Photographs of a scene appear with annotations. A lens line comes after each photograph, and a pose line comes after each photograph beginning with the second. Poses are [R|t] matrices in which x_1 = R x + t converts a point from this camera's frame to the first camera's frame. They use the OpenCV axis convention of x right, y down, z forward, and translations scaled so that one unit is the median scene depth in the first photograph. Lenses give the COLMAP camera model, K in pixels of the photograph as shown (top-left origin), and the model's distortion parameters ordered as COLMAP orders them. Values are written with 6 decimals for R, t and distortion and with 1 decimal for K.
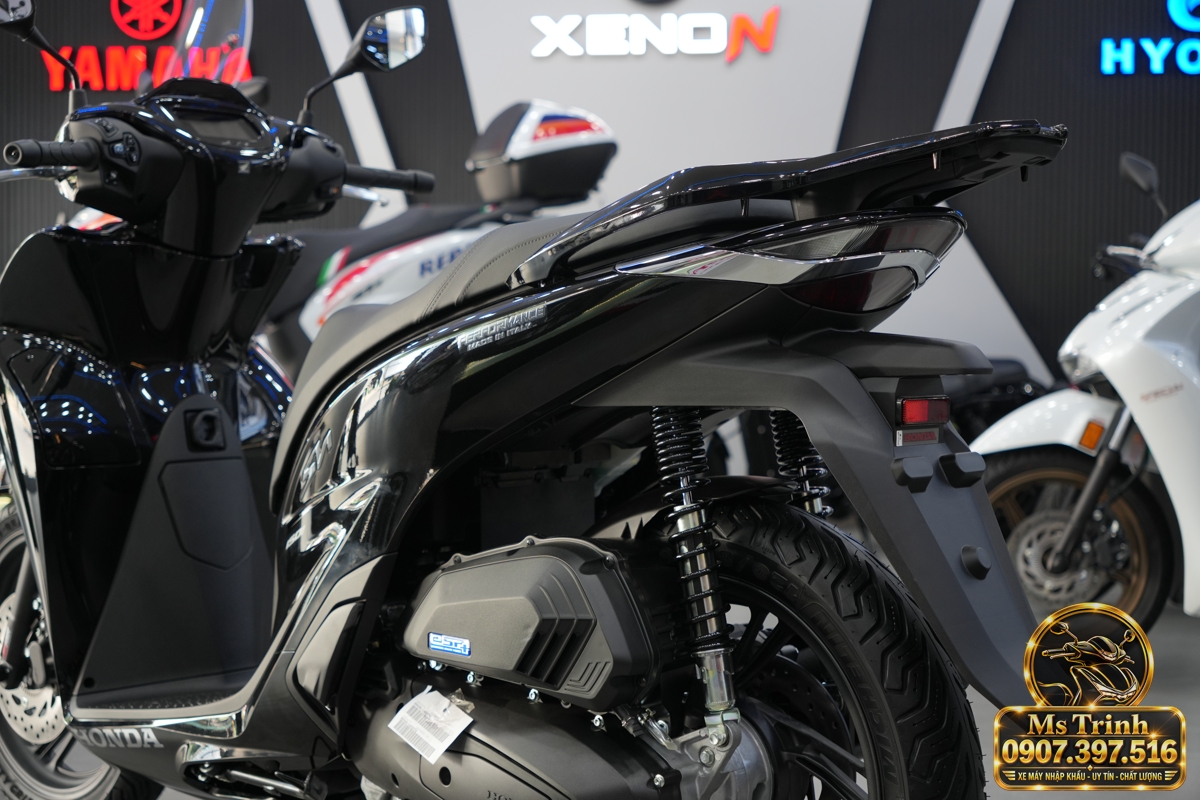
lens RADIAL K [[1766.6, 0, 599.6], [0, 1766.6, 371.2], [0, 0, 1]] dist [0.012002, 0.136626]
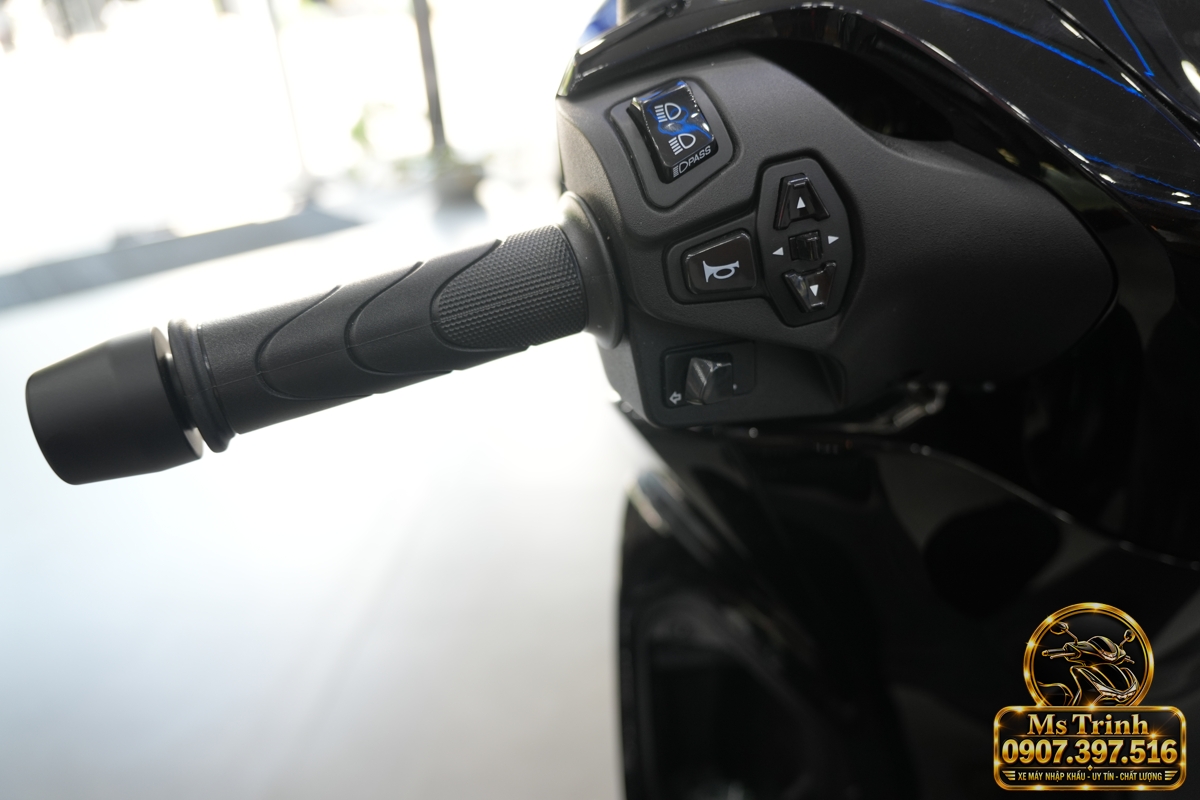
lens RADIAL K [[928.1, 0, 594.5], [0, 928.1, 374.9], [0, 0, 1]] dist [-0.008259, 0.000208]
pose [[0.644608, 0.276527, -0.712750, -0.231977], [0.064142, 0.909445, 0.410848, -0.178138], [0.761817, -0.310553, 0.568499, 1.052395]]
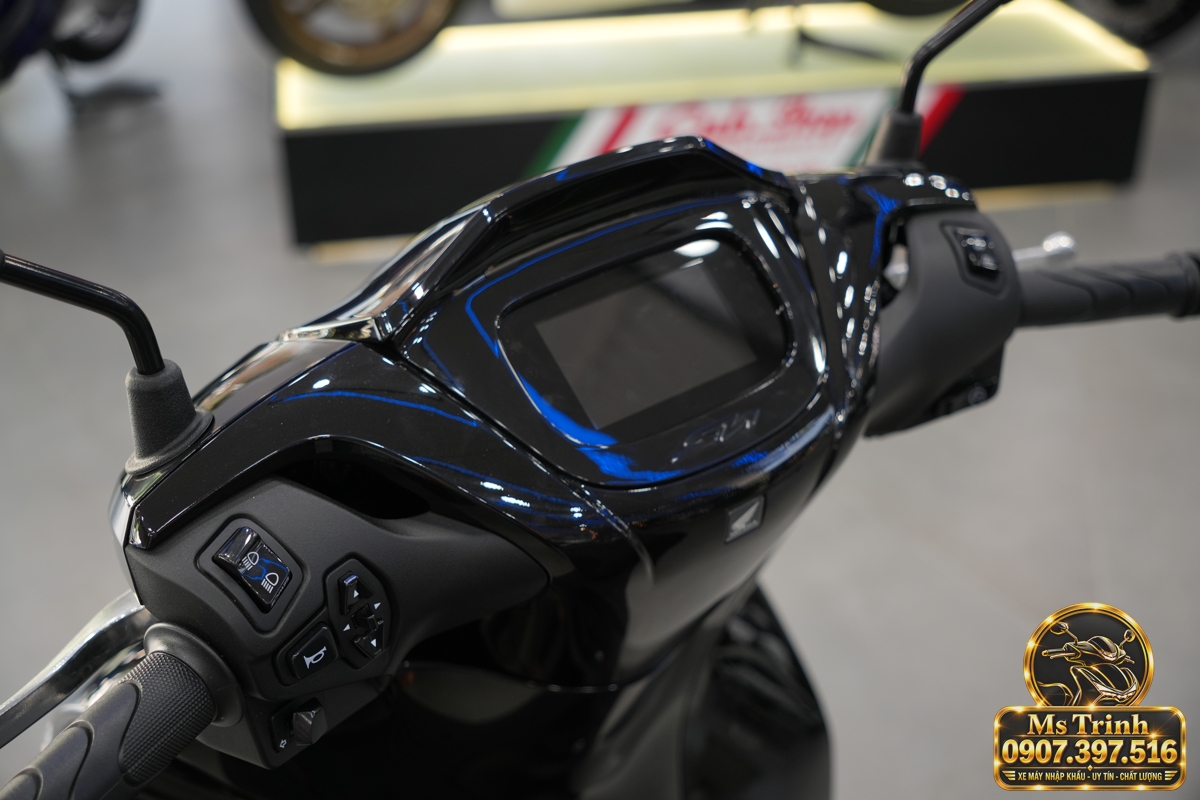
lens RADIAL K [[1529.0, 0, 600.6], [0, 1529.0, 370.4], [0, 0, 1]] dist [0.011924, -0.012645]
pose [[0.983612, 0.073327, -0.164714, -0.219851], [0.014006, 0.879724, 0.475278, -0.308395], [0.179753, -0.469796, 0.864280, 0.939364]]
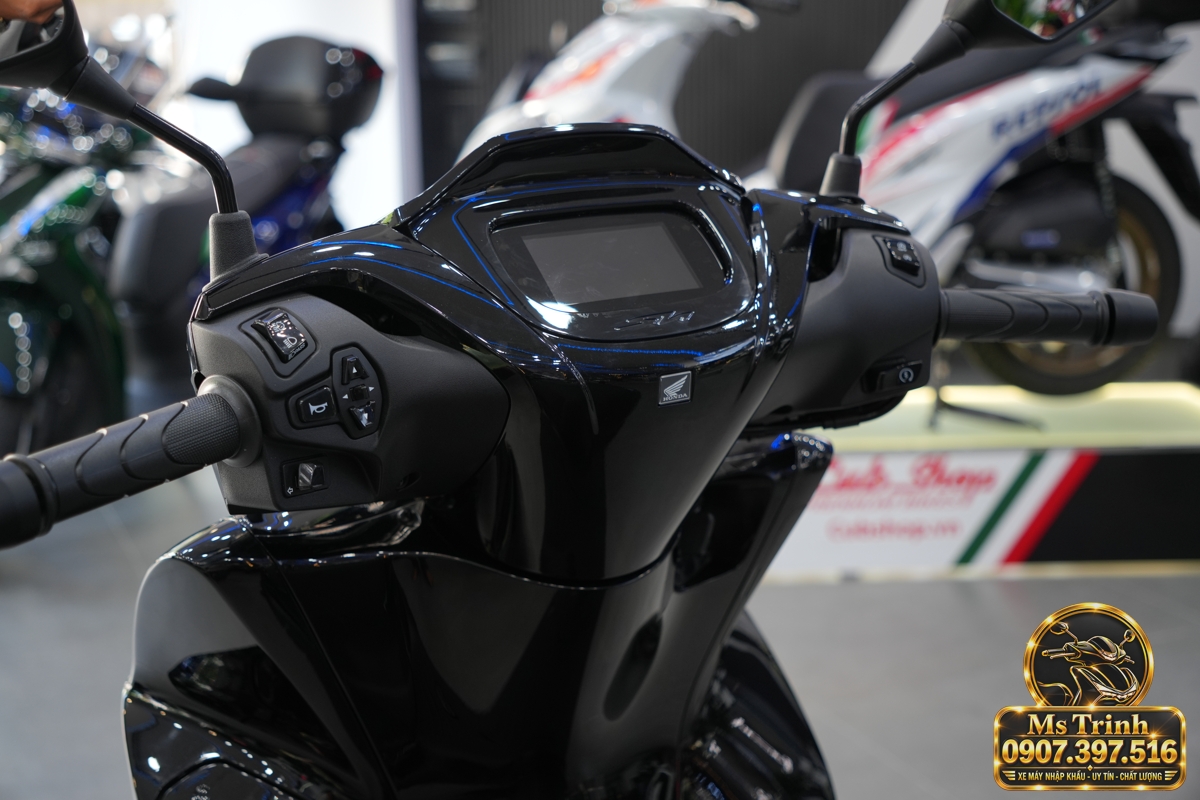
lens RADIAL K [[1545.4, 0, 600.0], [0, 1545.4, 400.0], [0, 0, 1]] dist [0.033143, 0.020258]
pose [[0.951424, 0.052654, -0.303348, -0.140107], [0.013120, 0.977439, 0.210811, -0.216653], [0.307604, -0.204551, 0.929268, 0.827486]]
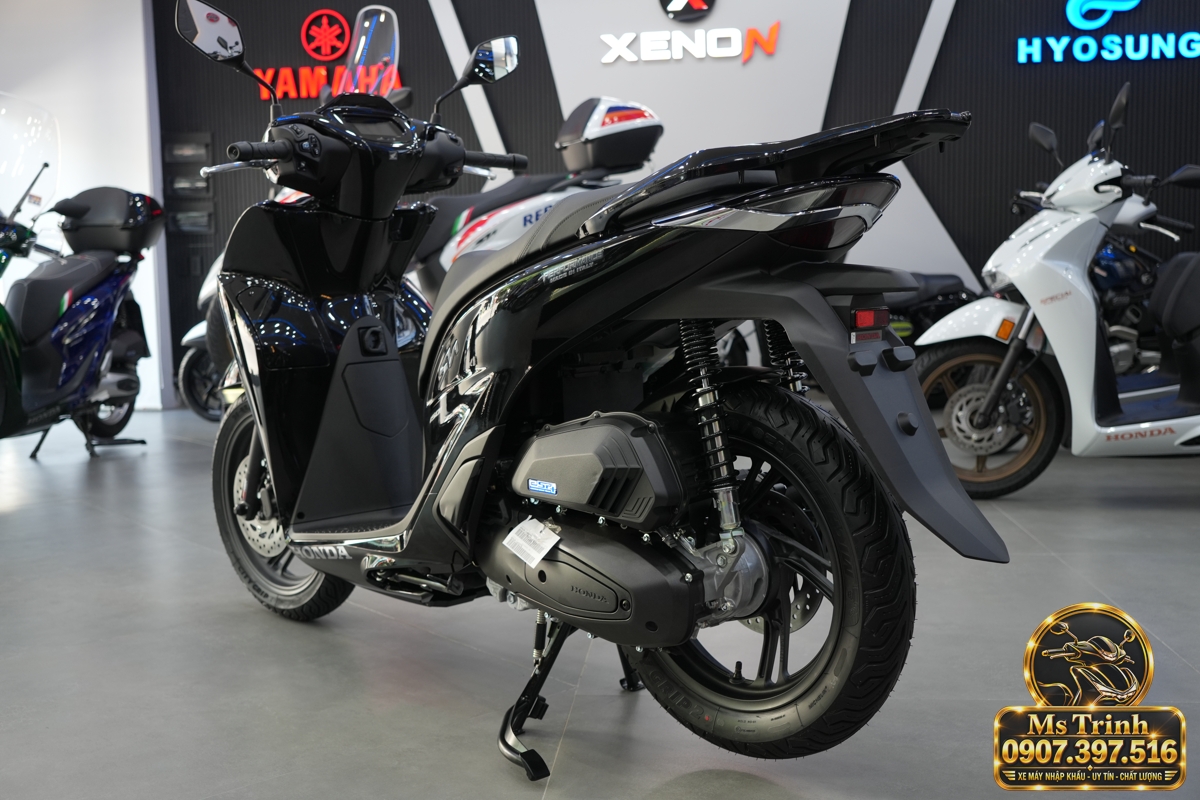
lens RADIAL K [[1265.3, 0, 595.2], [0, 1265.3, 381.4], [0, 0, 1]] dist [-0.011045, 0.028320]
pose [[0.998479, -0.020071, -0.051344, 0.011462], [0.023743, 0.997126, 0.071941, -0.004336], [0.049752, -0.073051, 0.996086, -0.020579]]
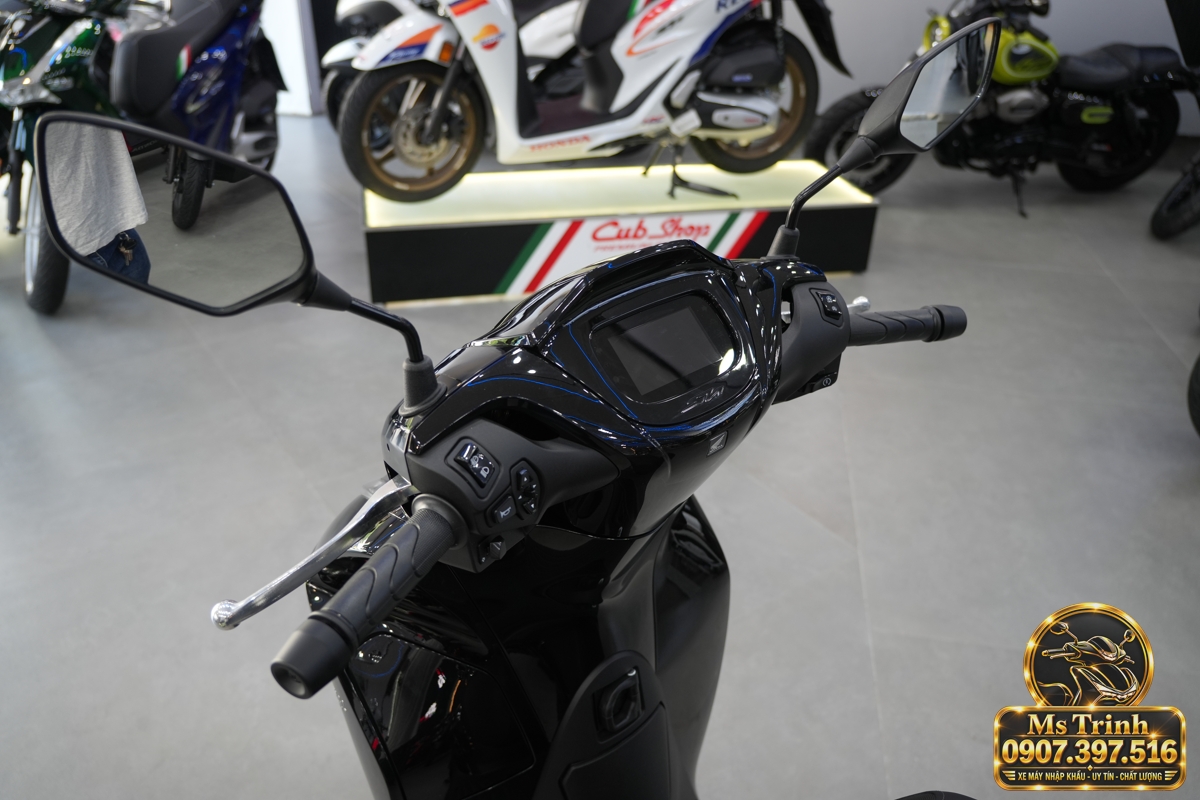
lens RADIAL K [[928.1, 0, 594.5], [0, 928.1, 374.9], [0, 0, 1]] dist [-0.008259, 0.000208]
pose [[0.991553, 0.079665, -0.102356, -0.251630], [-0.022218, 0.881806, 0.471088, -0.322717], [0.127788, -0.464835, 0.876127, 0.895184]]
